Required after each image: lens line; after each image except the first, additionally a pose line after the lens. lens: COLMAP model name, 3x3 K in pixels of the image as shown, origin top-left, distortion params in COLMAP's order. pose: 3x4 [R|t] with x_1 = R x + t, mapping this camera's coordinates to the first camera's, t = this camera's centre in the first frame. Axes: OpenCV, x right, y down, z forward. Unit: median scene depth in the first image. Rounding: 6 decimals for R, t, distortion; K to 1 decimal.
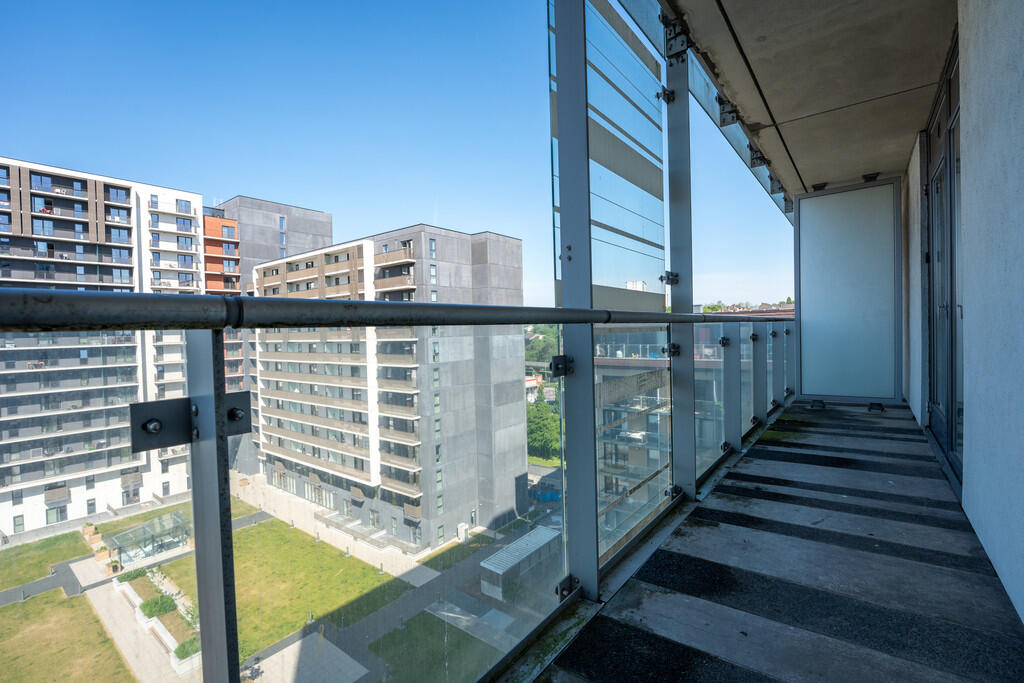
lens RADIAL K [[456.8, 0, 511.4], [0, 456.8, 337.5], [0, 0, 1]] dist [-0.005114, -0.000625]
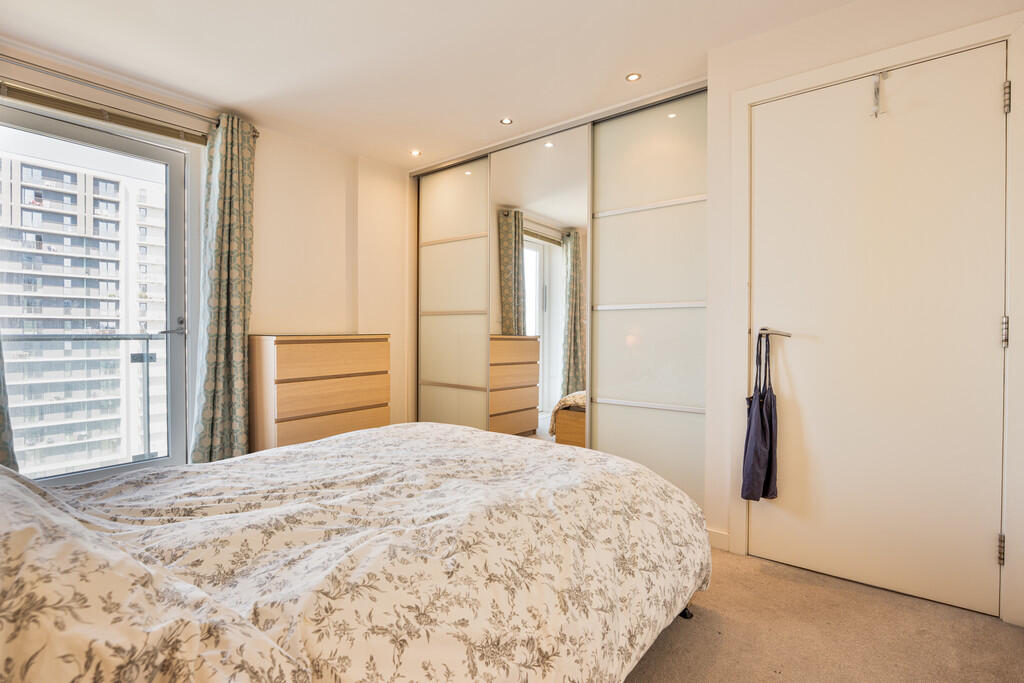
lens RADIAL K [[456.8, 0, 493.2], [0, 456.8, 336.6], [0, 0, 1]] dist [-0.005114, -0.000625]
pose [[0.999652, 0.026163, -0.003414, 3.171068], [-0.026190, 0.999624, -0.008062, -0.113671], [0.003202, 0.008149, 0.999962, -4.005049]]
